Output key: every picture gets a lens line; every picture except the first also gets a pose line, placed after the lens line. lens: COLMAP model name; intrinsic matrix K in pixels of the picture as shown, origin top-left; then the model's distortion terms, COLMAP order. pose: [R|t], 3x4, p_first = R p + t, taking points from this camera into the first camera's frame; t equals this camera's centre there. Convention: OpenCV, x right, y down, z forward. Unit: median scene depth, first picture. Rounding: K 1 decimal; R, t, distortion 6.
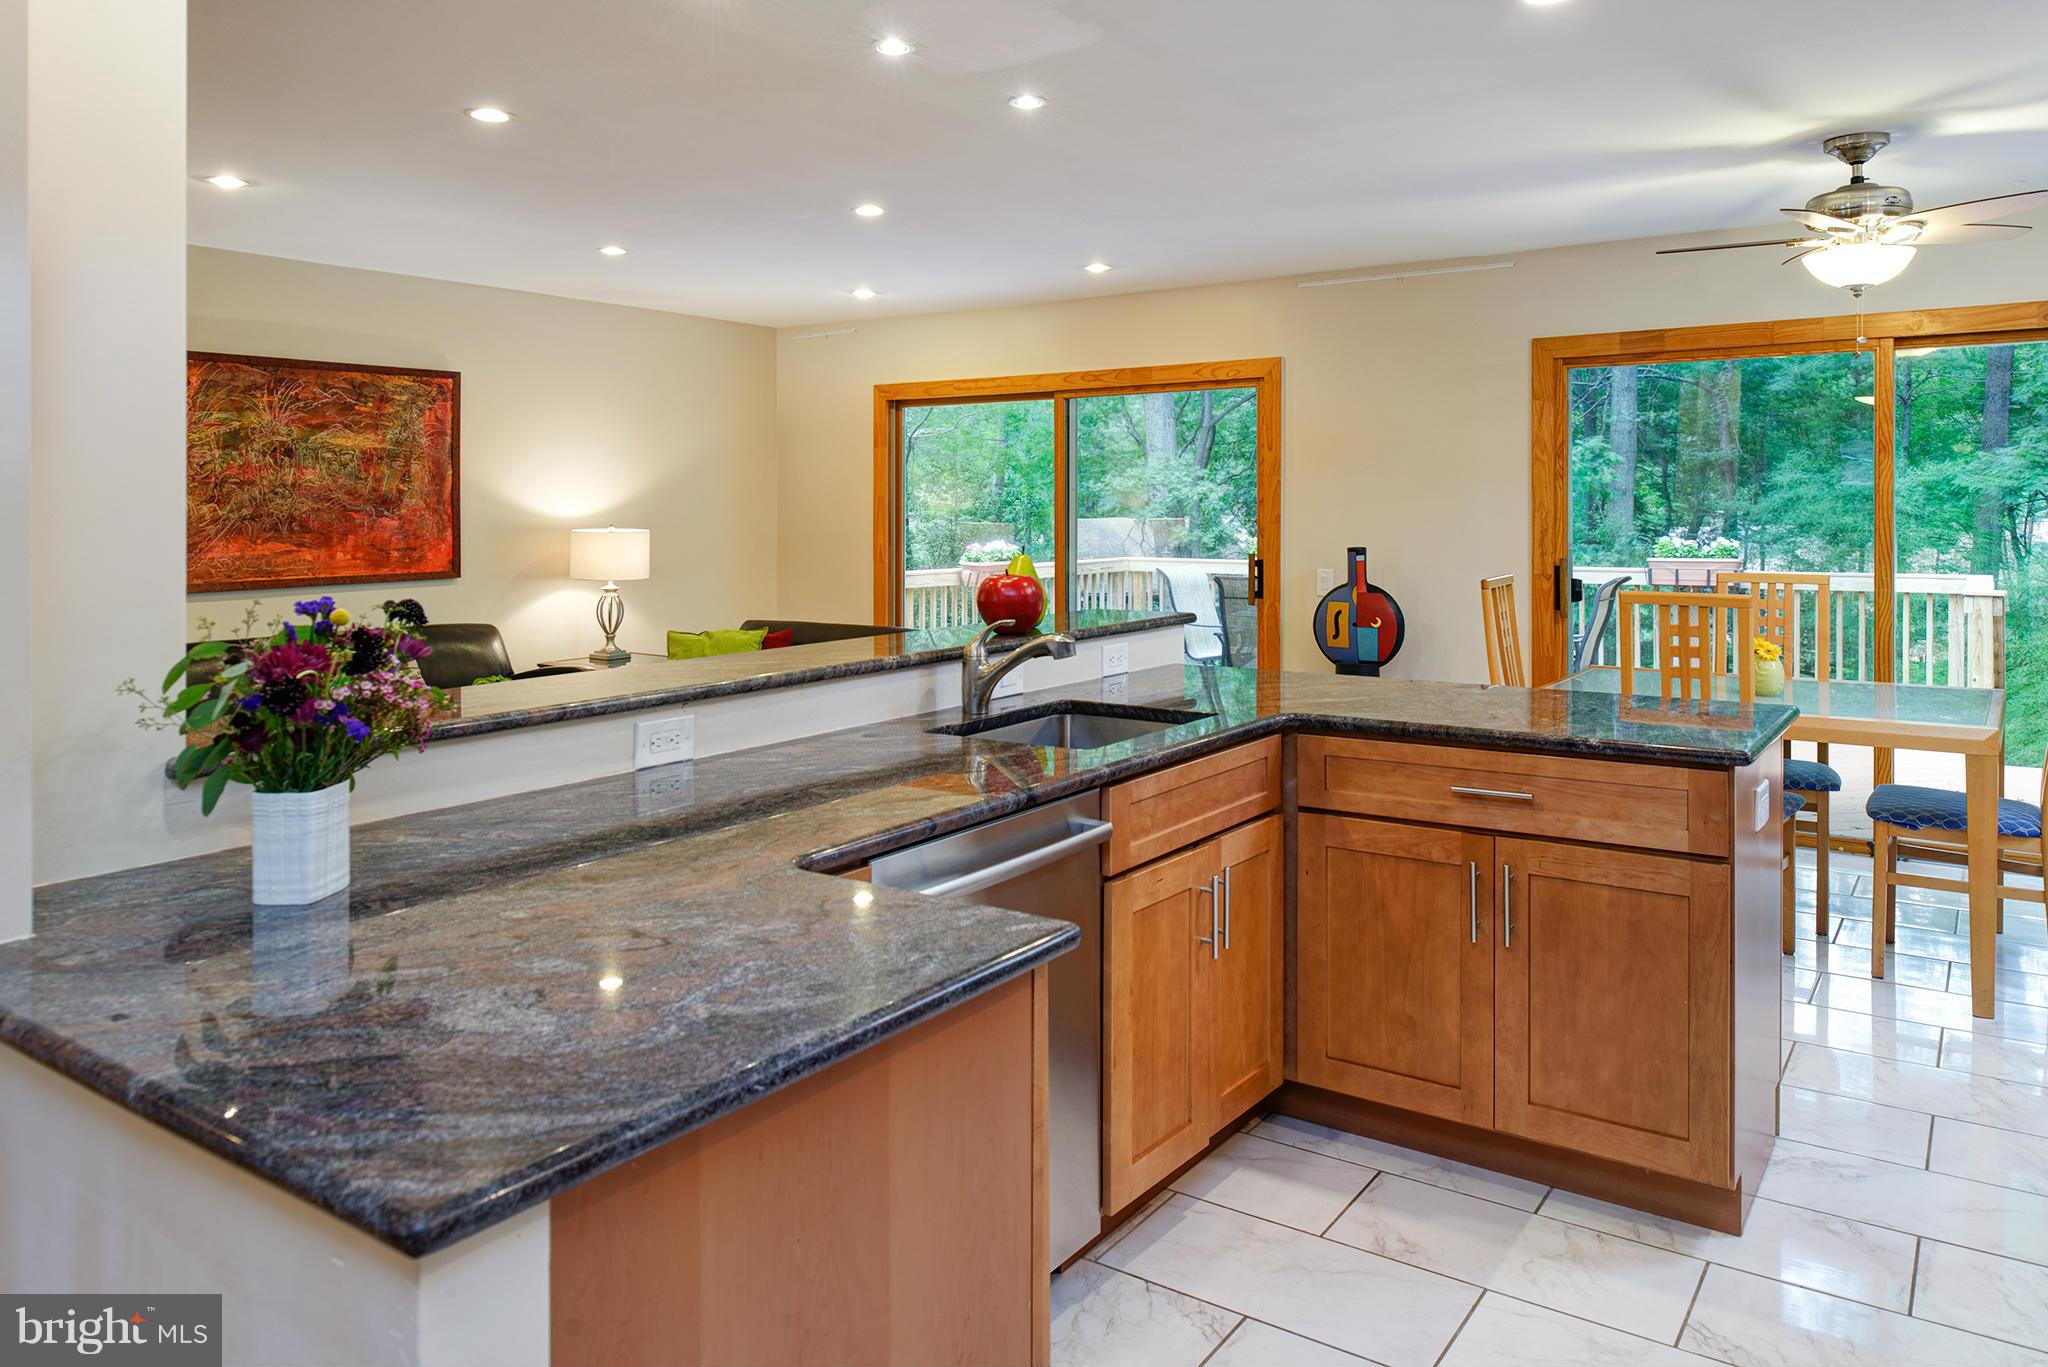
lens RADIAL K [[1400.3, 0, 1032.0], [0, 1400.3, 491.3], [0, 0, 1]] dist [0.003289, -0.002732]
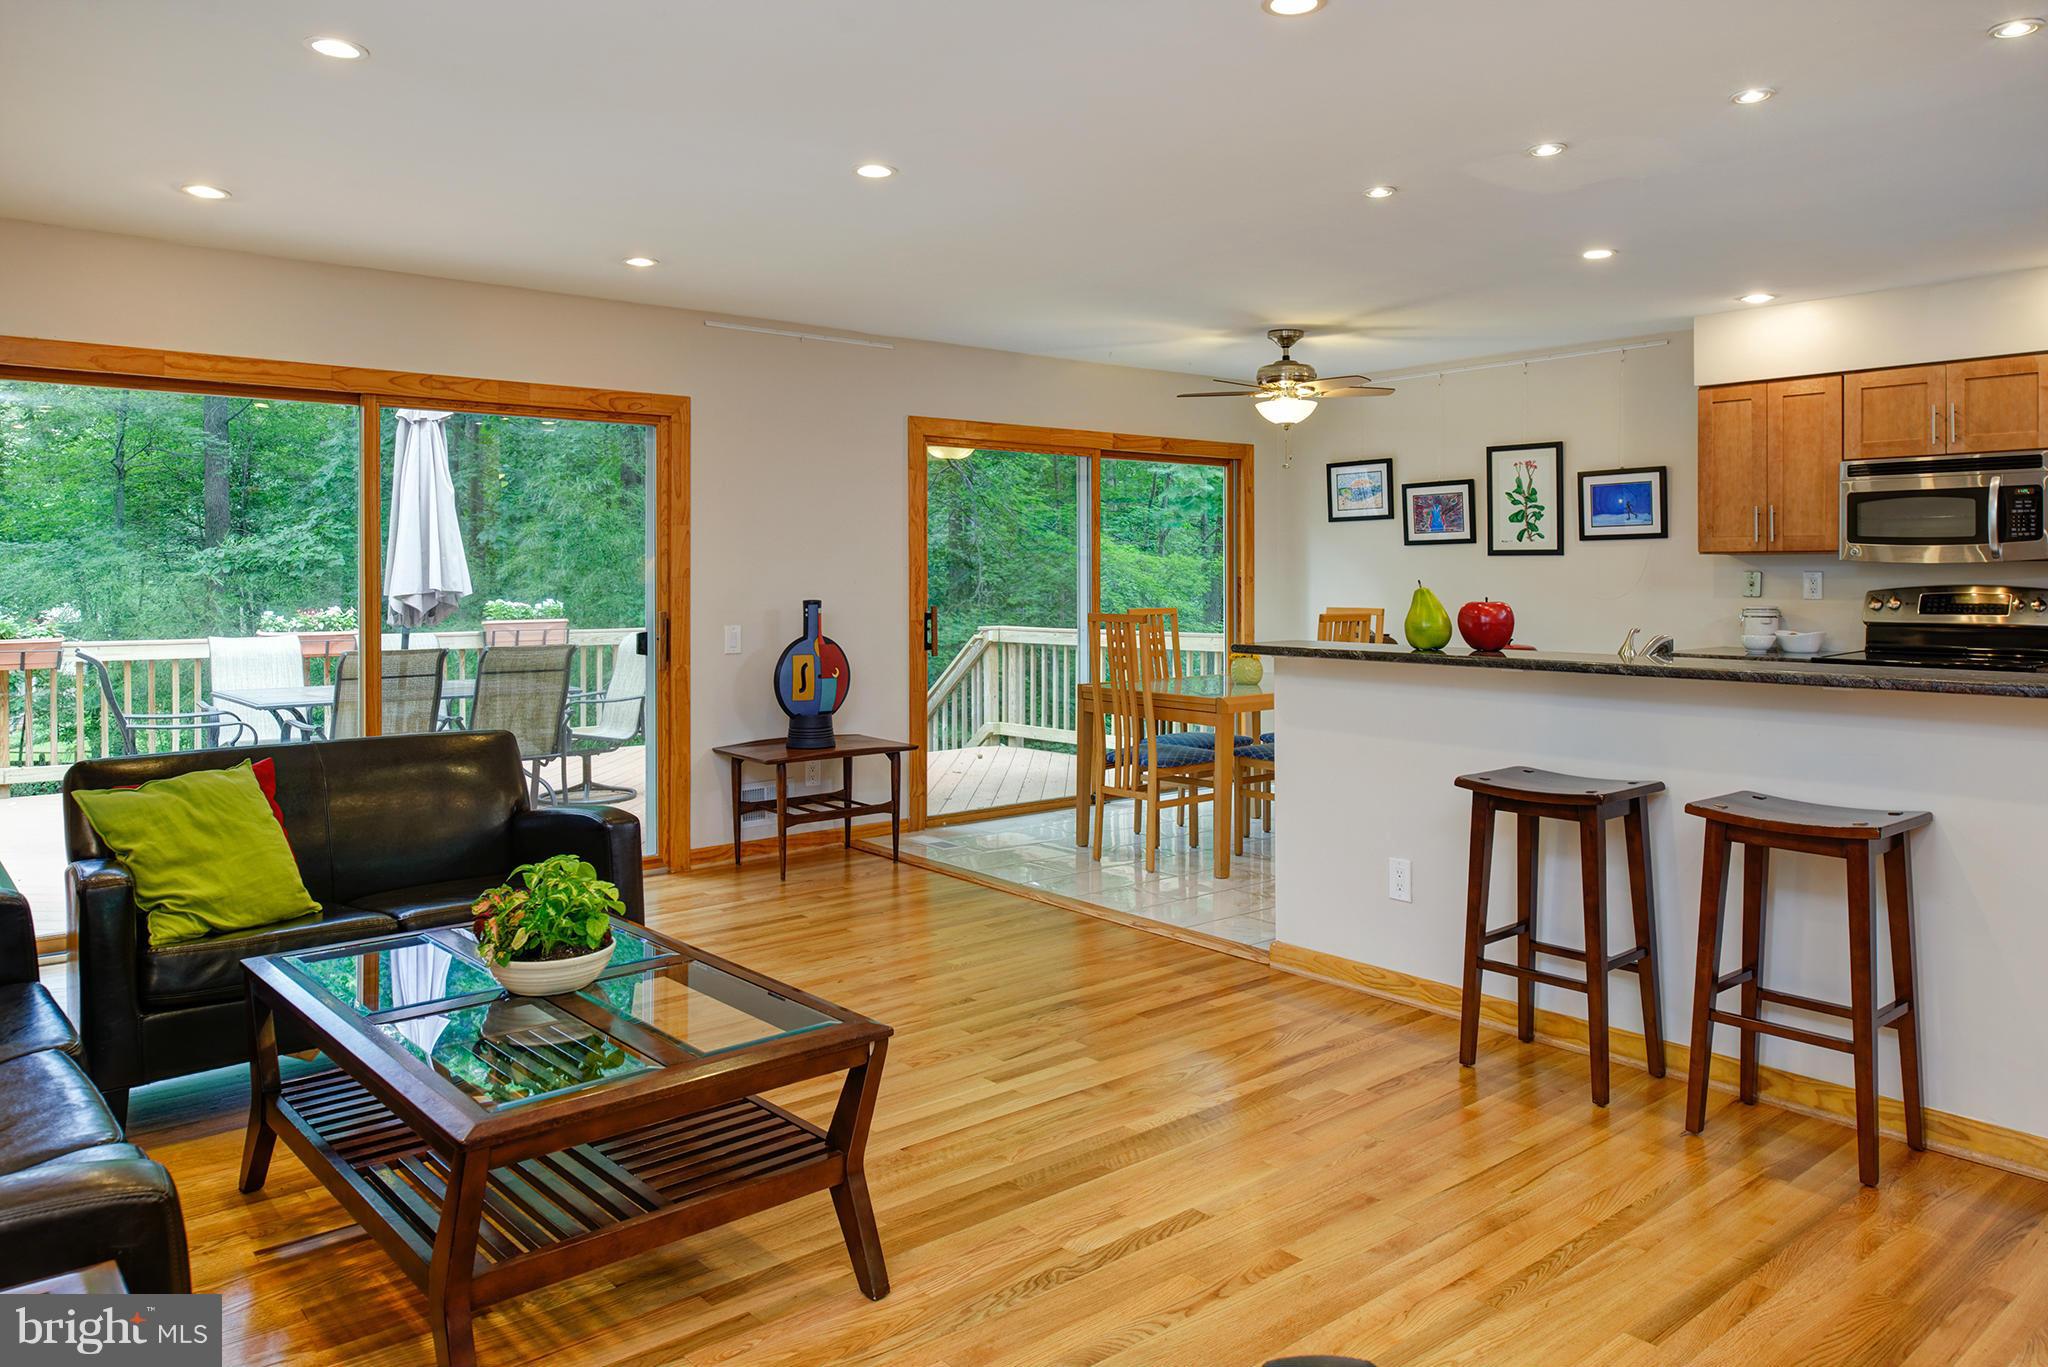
lens RADIAL K [[1400.1, 0, 1038.9], [0, 1400.1, 535.1], [0, 0, 1]] dist [-0.000050, -0.003305]
pose [[0.261016, 0.033595, 0.964750, -0.699027], [-0.010366, 0.999434, -0.031998, 0.024003], [-0.965279, -0.001648, 0.261216, 0.580915]]
